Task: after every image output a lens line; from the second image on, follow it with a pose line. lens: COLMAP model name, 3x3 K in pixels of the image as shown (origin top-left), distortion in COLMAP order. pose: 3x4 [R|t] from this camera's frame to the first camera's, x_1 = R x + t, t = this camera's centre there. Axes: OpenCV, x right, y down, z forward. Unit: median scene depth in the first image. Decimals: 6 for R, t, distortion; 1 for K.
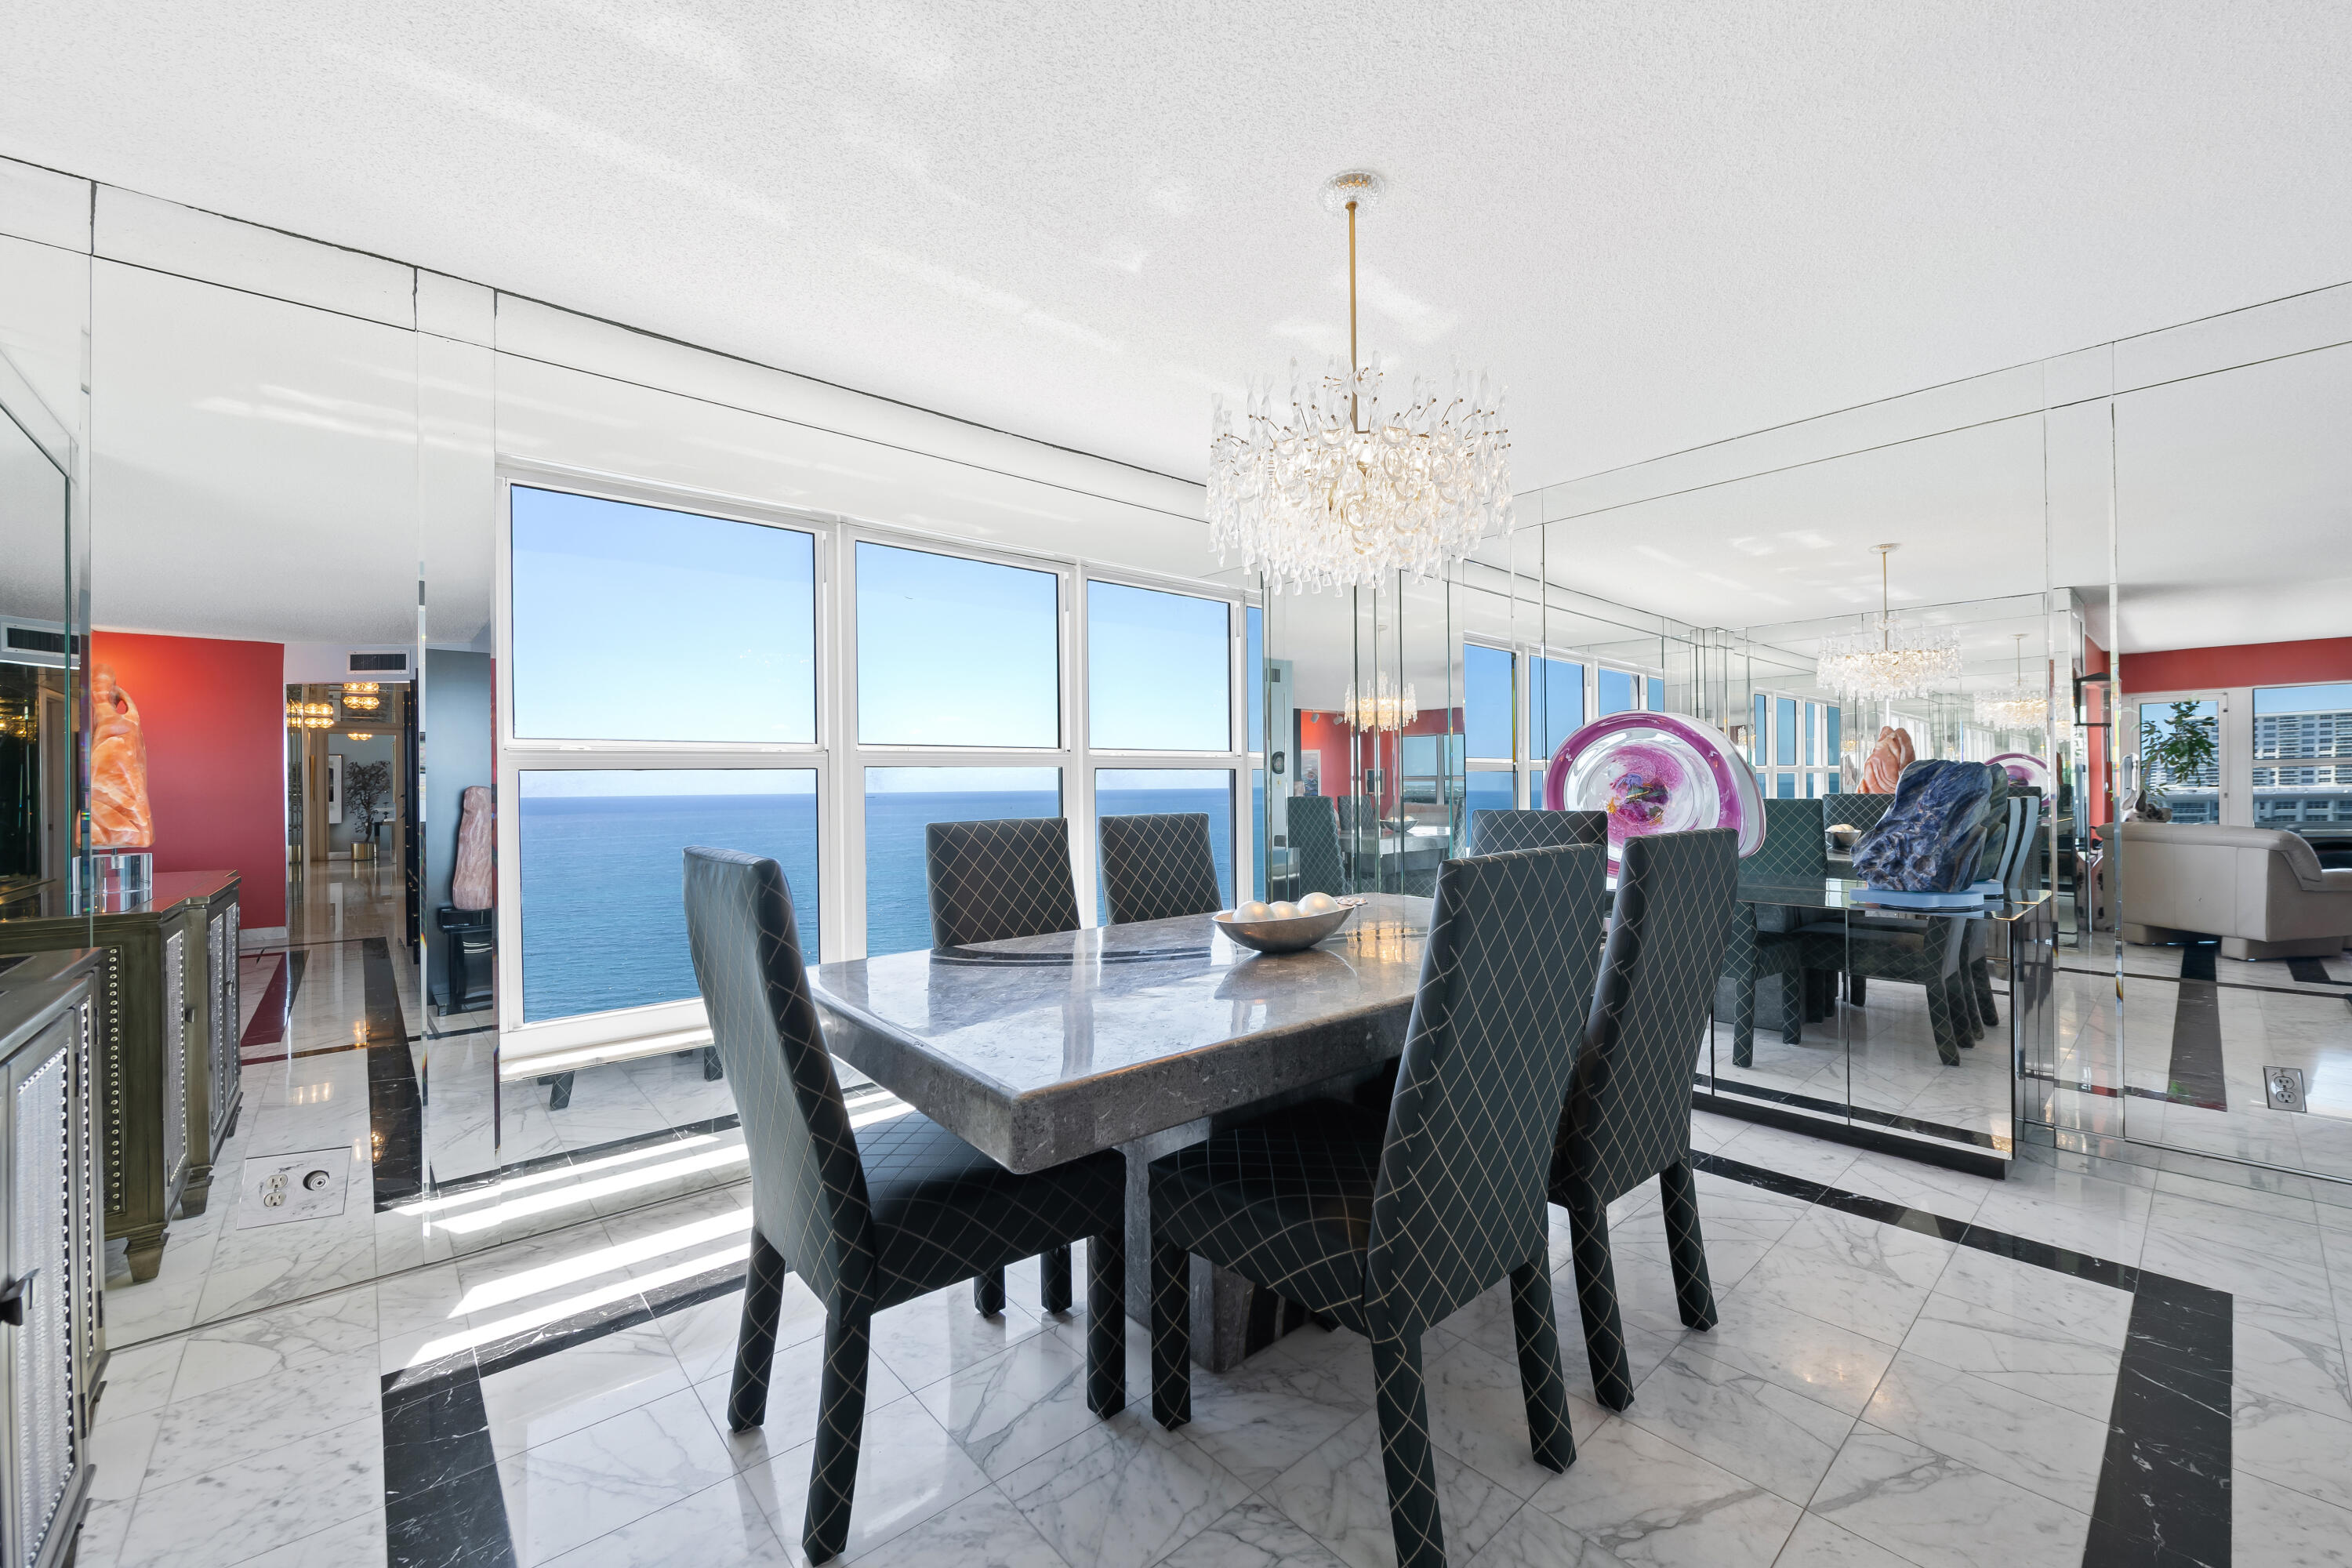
lens RADIAL K [[941.4, 0, 1214.1], [0, 941.4, 783.8], [0, 0, 1]] dist [0.000725, 0.000018]
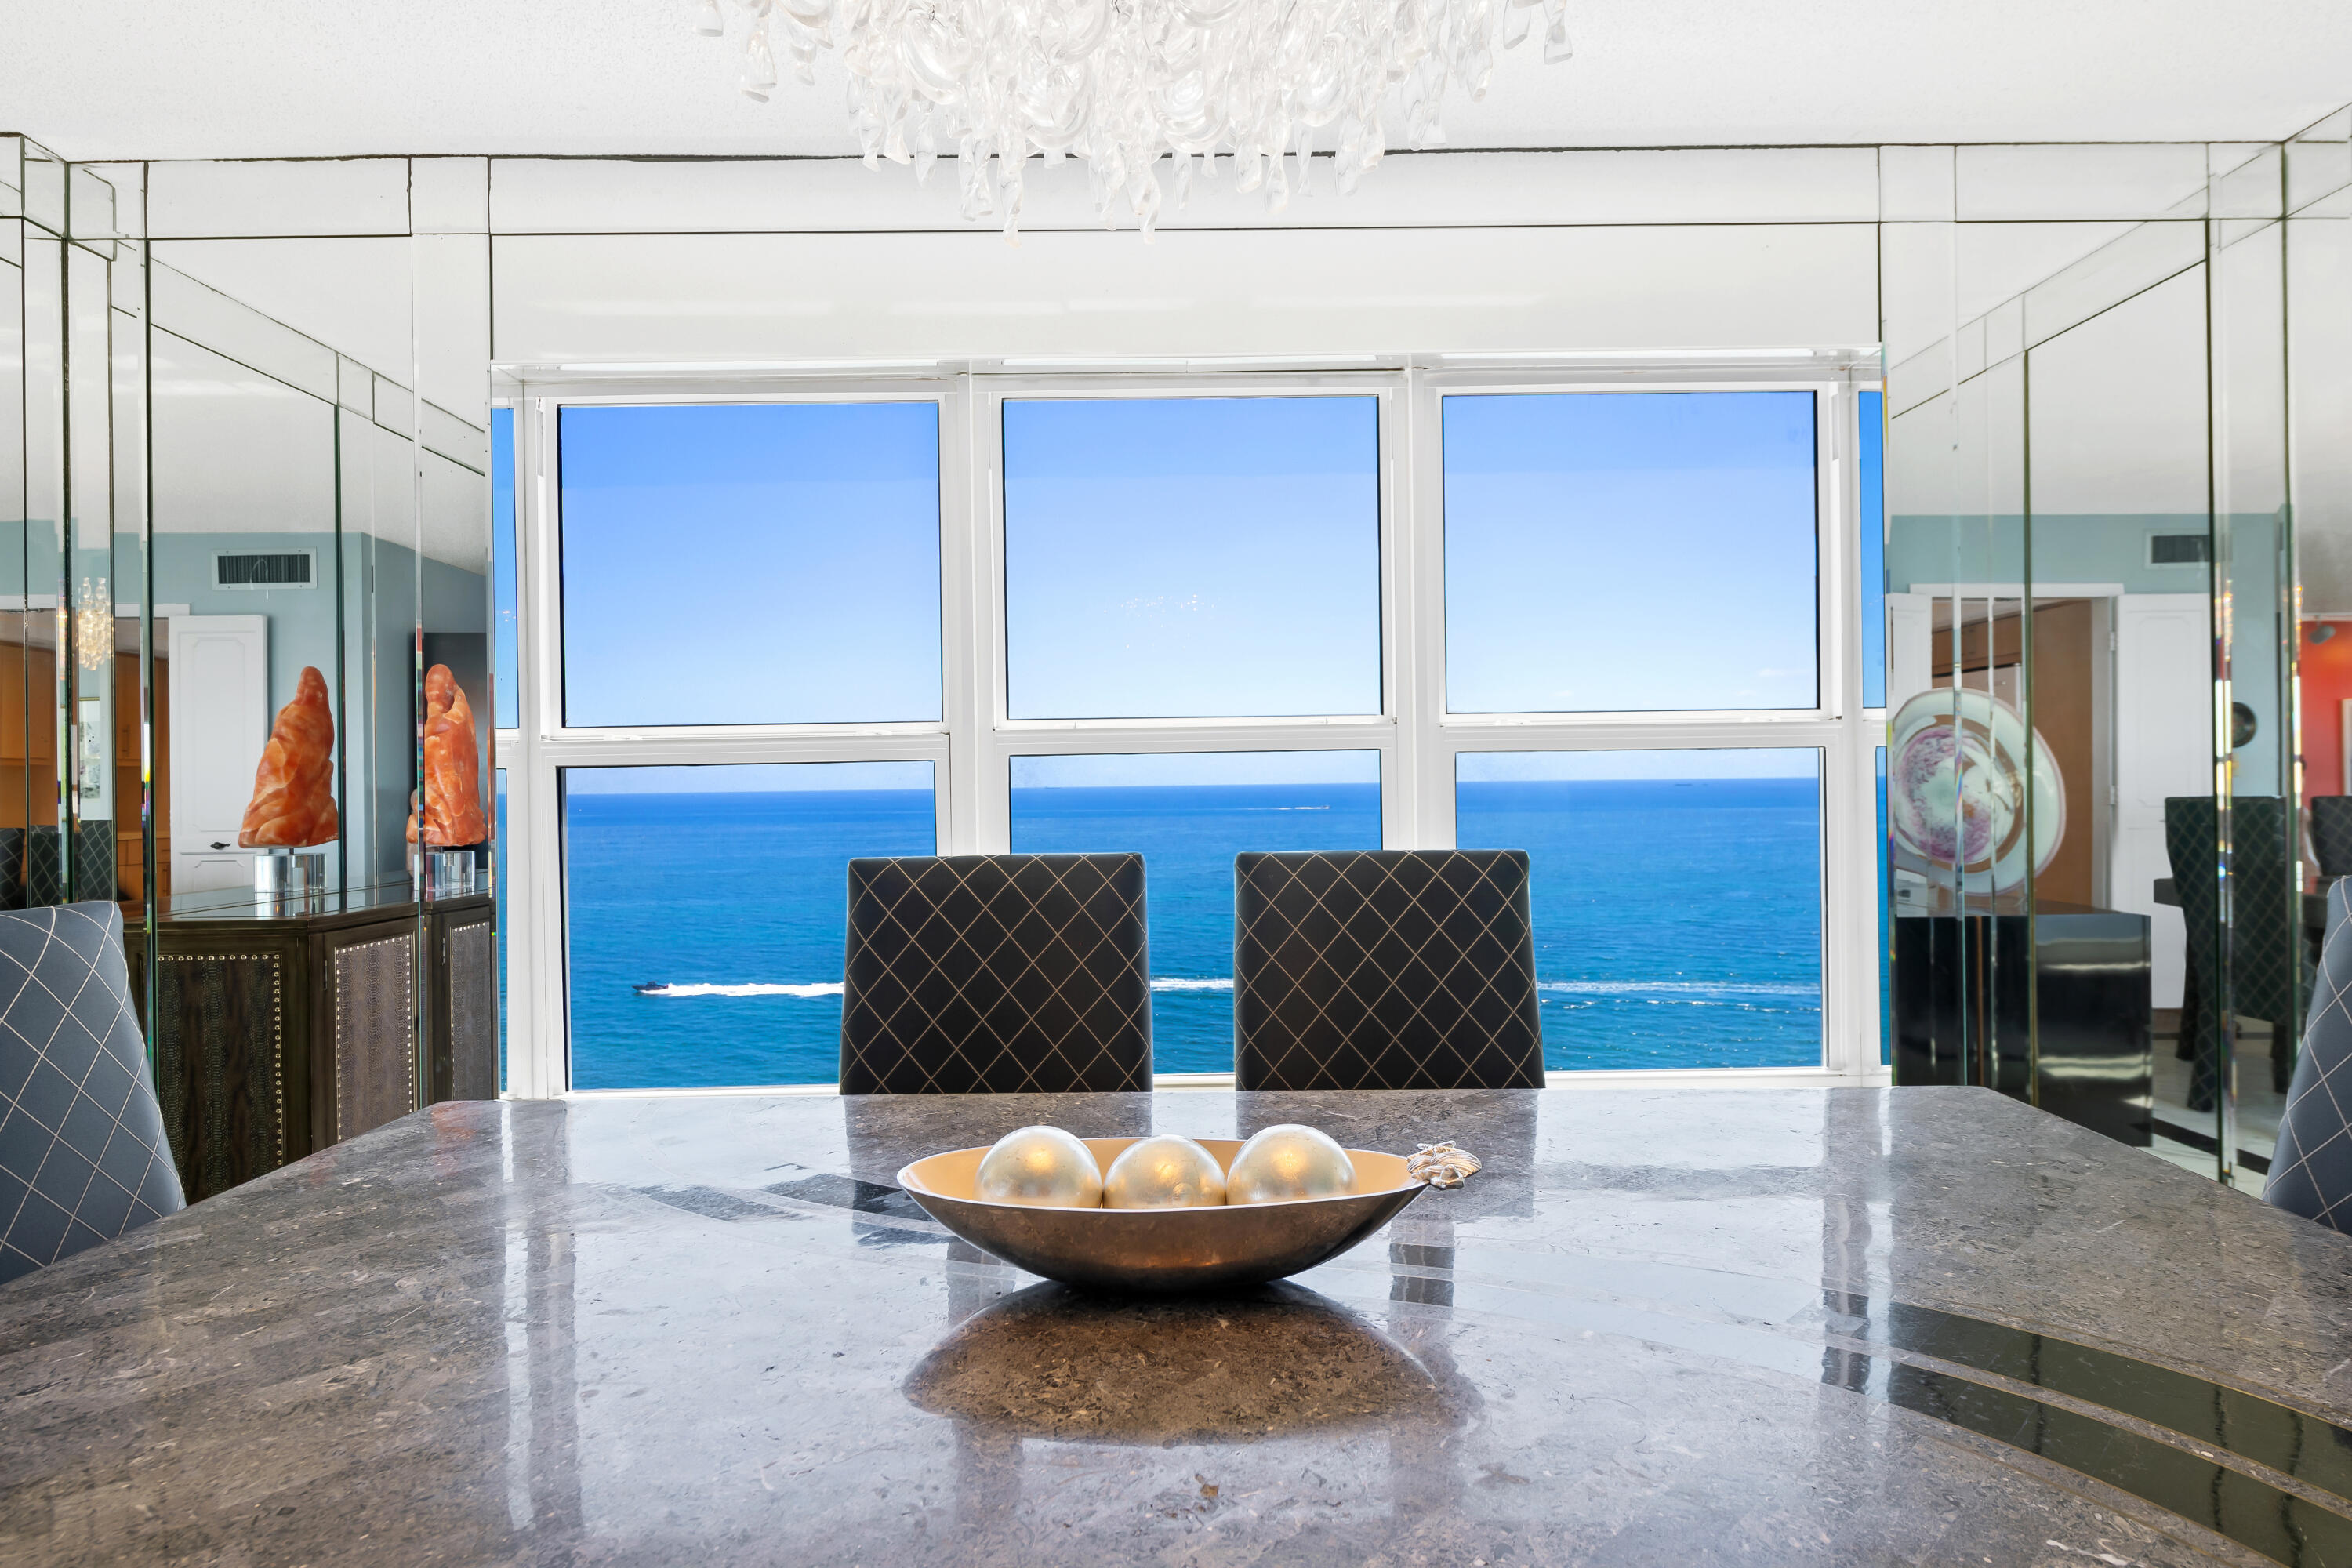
lens RADIAL K [[1231.9, 0, 1176.0], [0, 1231.9, 784.0], [0, 0, 1]] dist [-0.002986, -0.000427]
pose [[0.742235, 0.002329, -0.670135, 0.307114], [0.004429, 0.999955, 0.008380, -0.006590], [0.670125, -0.009188, 0.742192, 0.545800]]
